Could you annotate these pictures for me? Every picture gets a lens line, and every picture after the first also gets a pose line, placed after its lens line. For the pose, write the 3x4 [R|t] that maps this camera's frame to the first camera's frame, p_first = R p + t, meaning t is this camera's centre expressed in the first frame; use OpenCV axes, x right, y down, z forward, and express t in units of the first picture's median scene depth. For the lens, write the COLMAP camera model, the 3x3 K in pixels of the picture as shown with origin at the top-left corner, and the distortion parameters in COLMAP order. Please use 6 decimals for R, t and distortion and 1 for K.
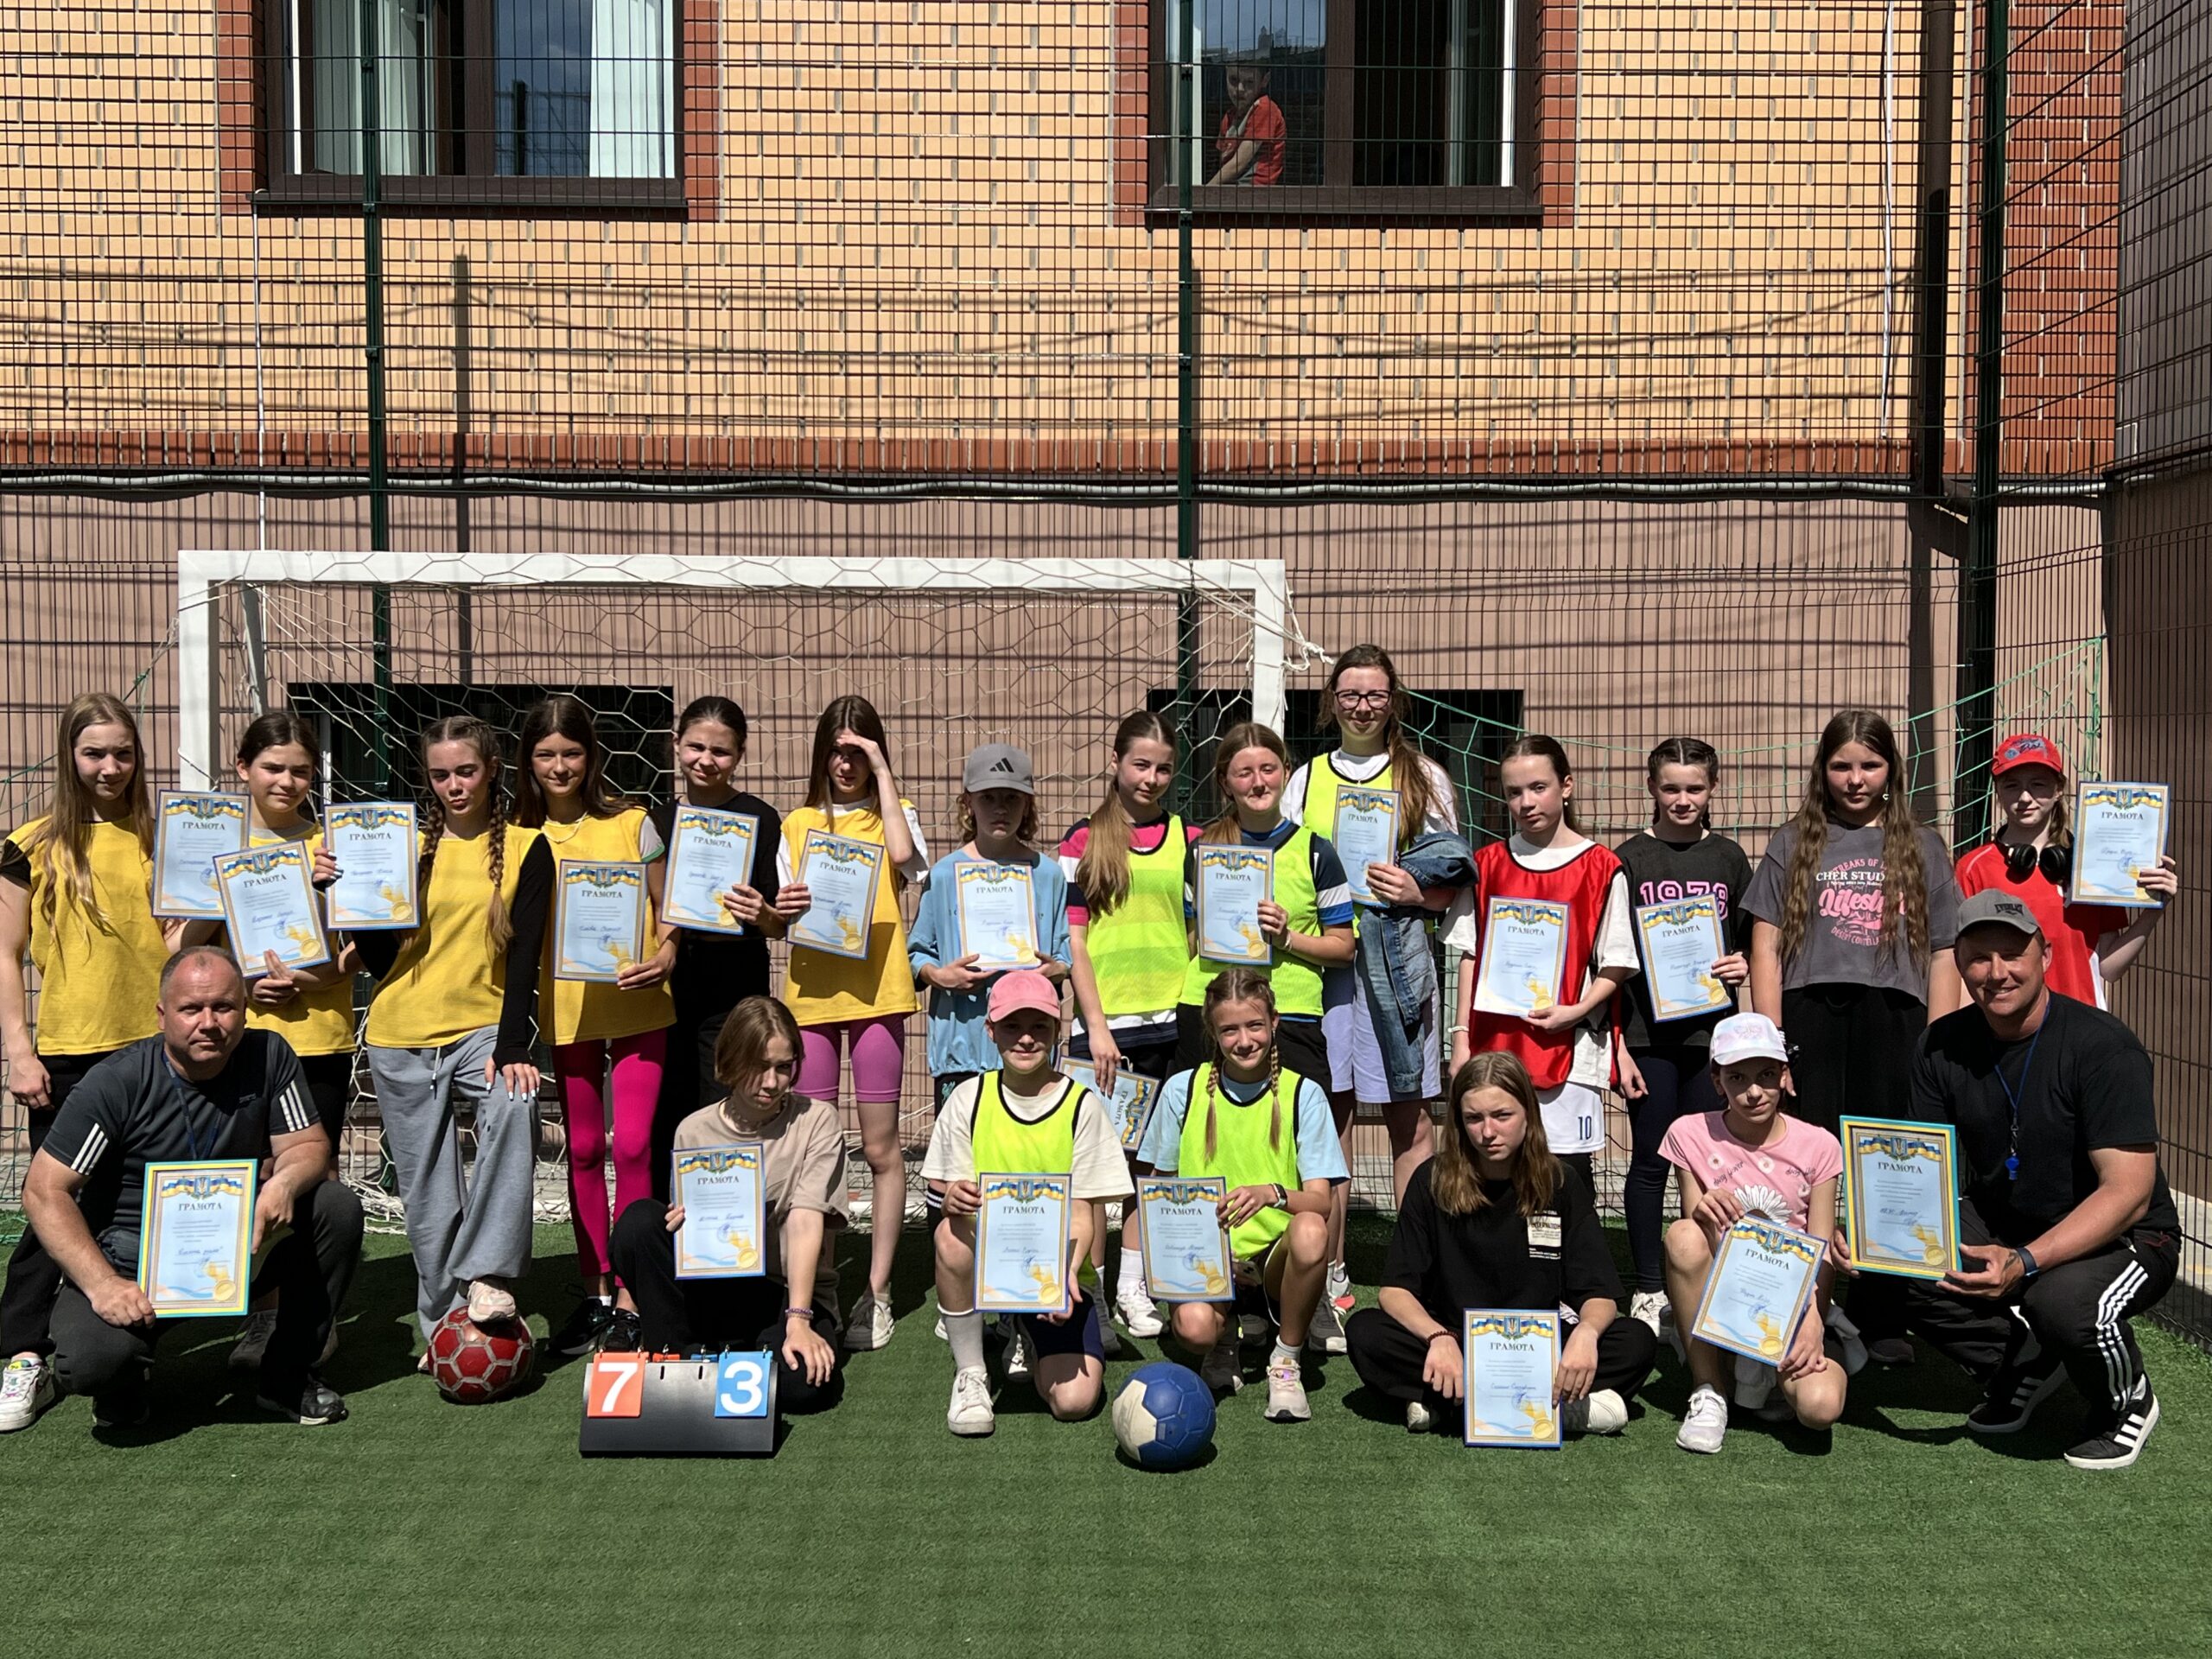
lens RADIAL K [[2334.9, 0, 1109.5], [0, 2334.9, 814.3], [0, 0, 1]] dist [0.161969, 0.000000]
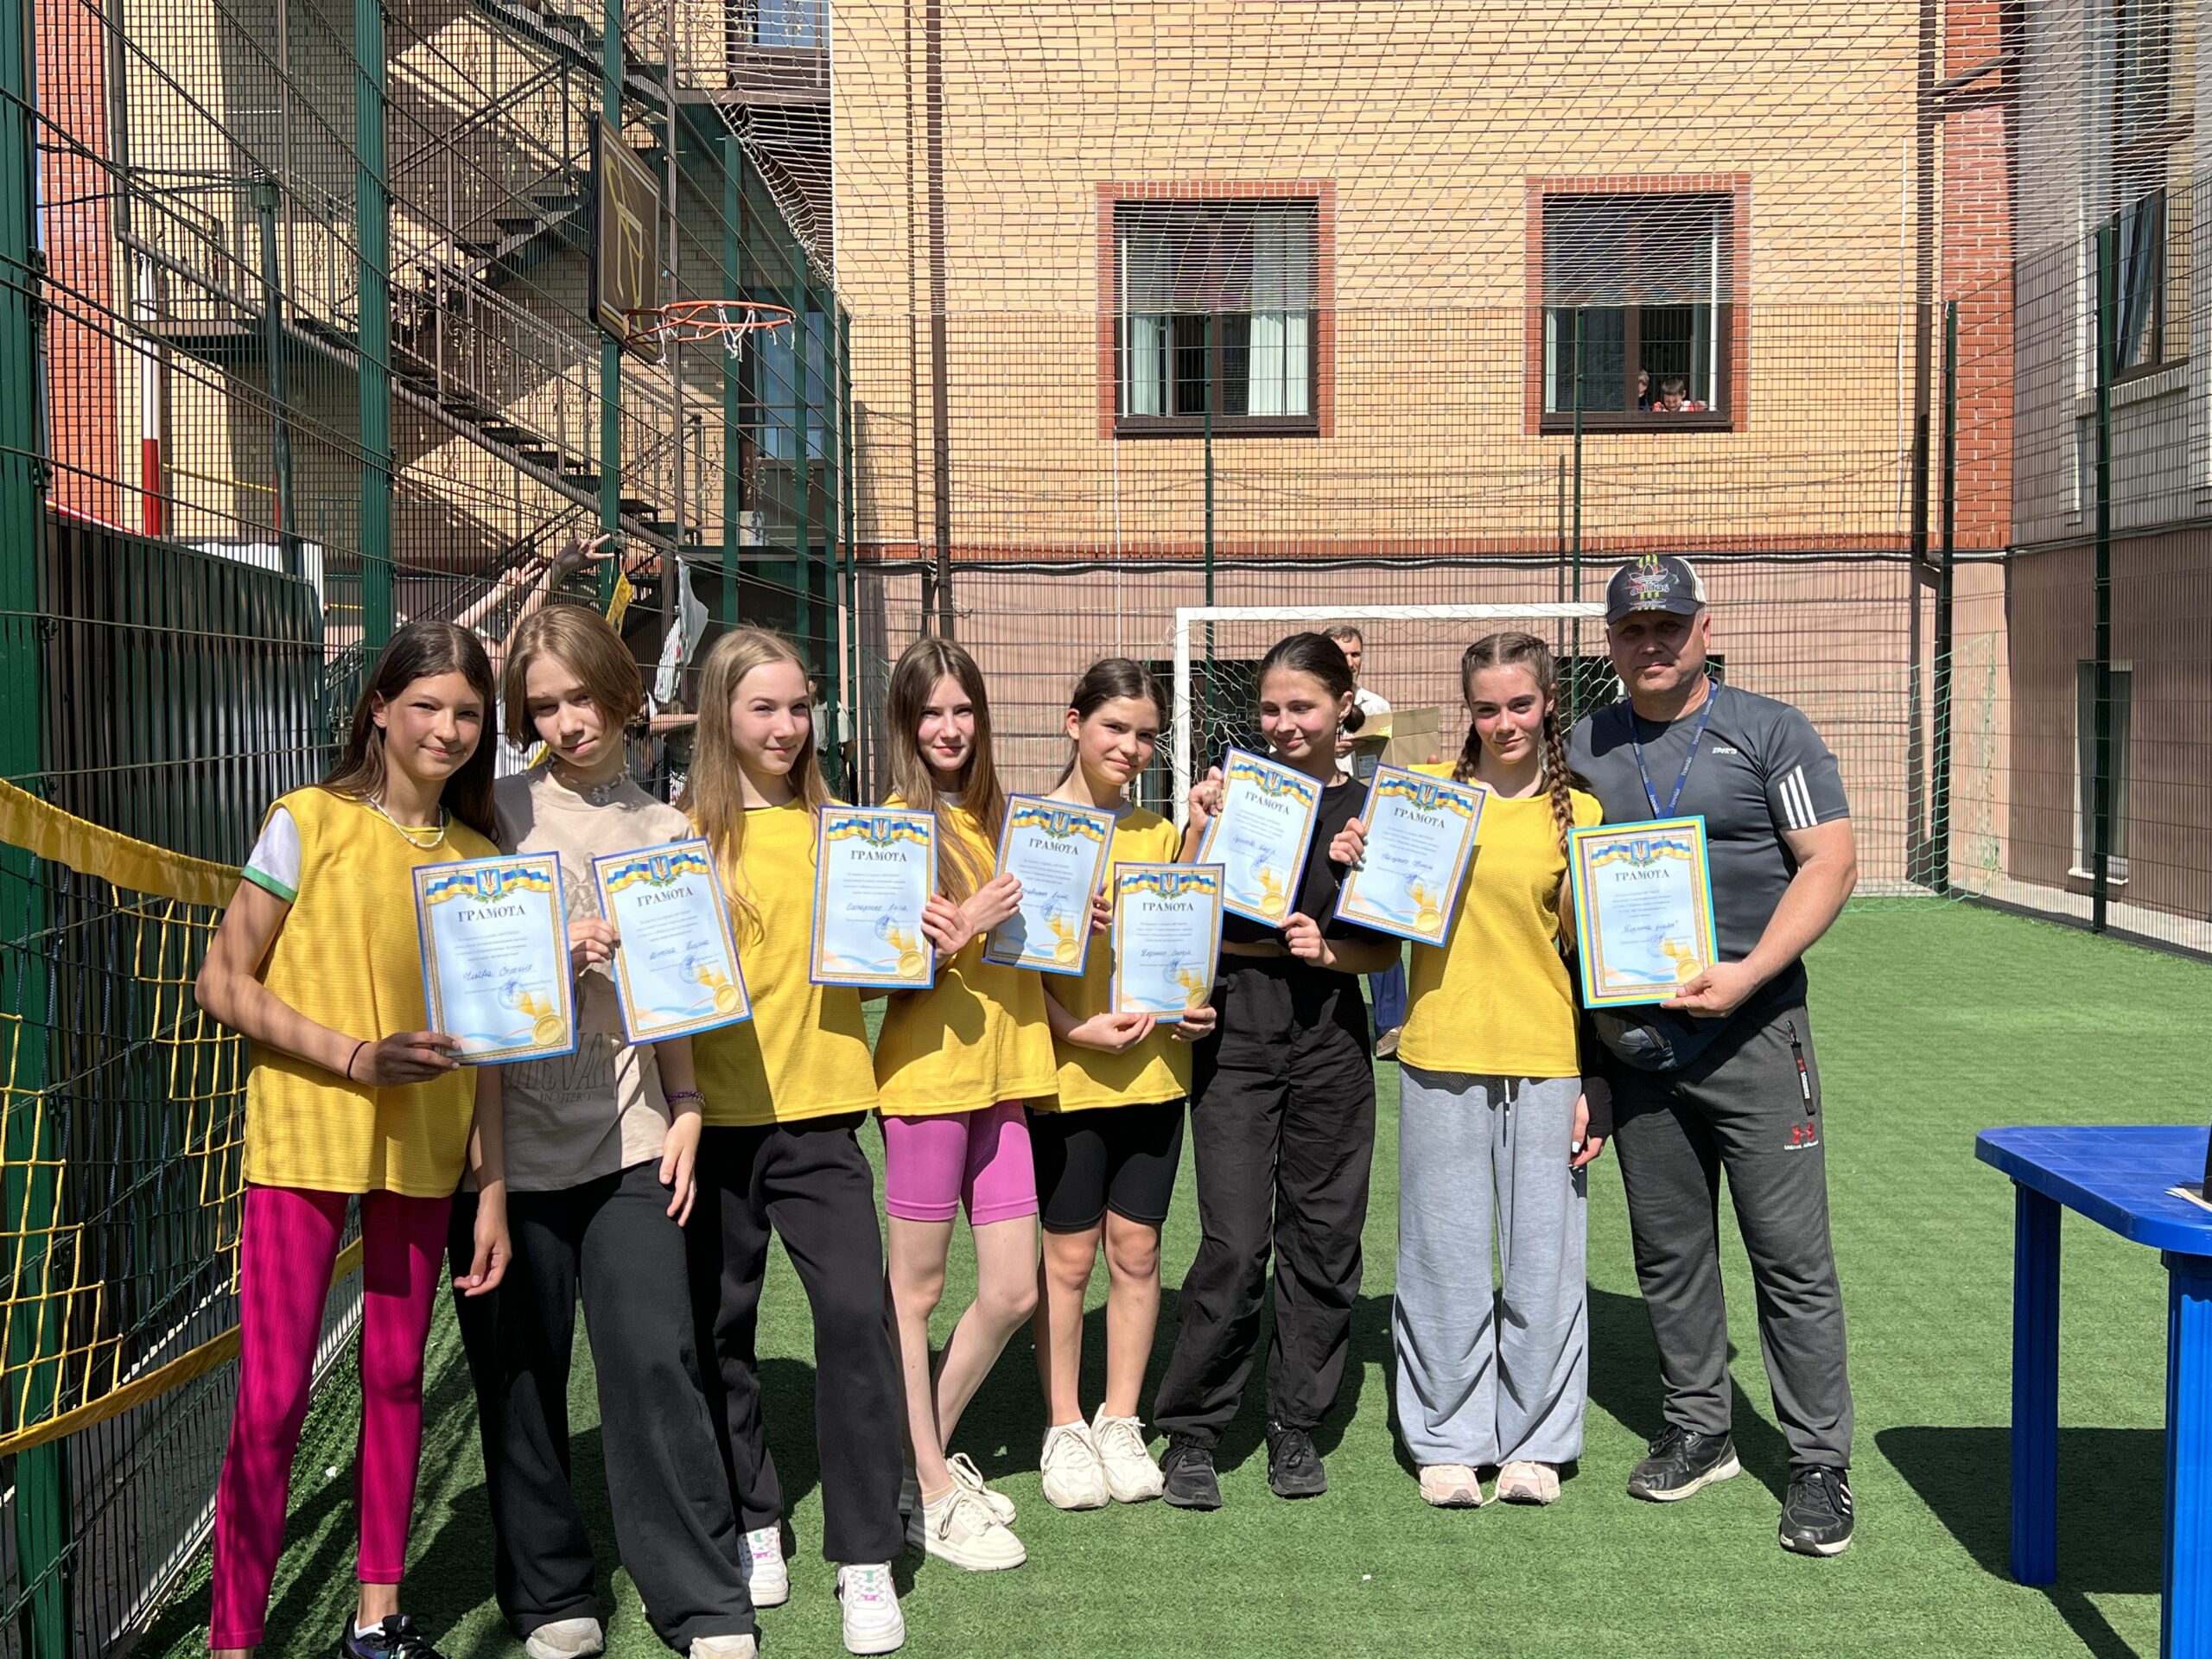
lens RADIAL K [[2221.2, 0, 1103.4], [0, 2221.2, 844.4], [0, 0, 1]] dist [0.086922, 0.000000]
pose [[0.999897, -0.009270, -0.010990, -0.346475], [0.009645, 0.999357, 0.034542, 0.038220], [0.010663, -0.034644, 0.999343, -0.966994]]
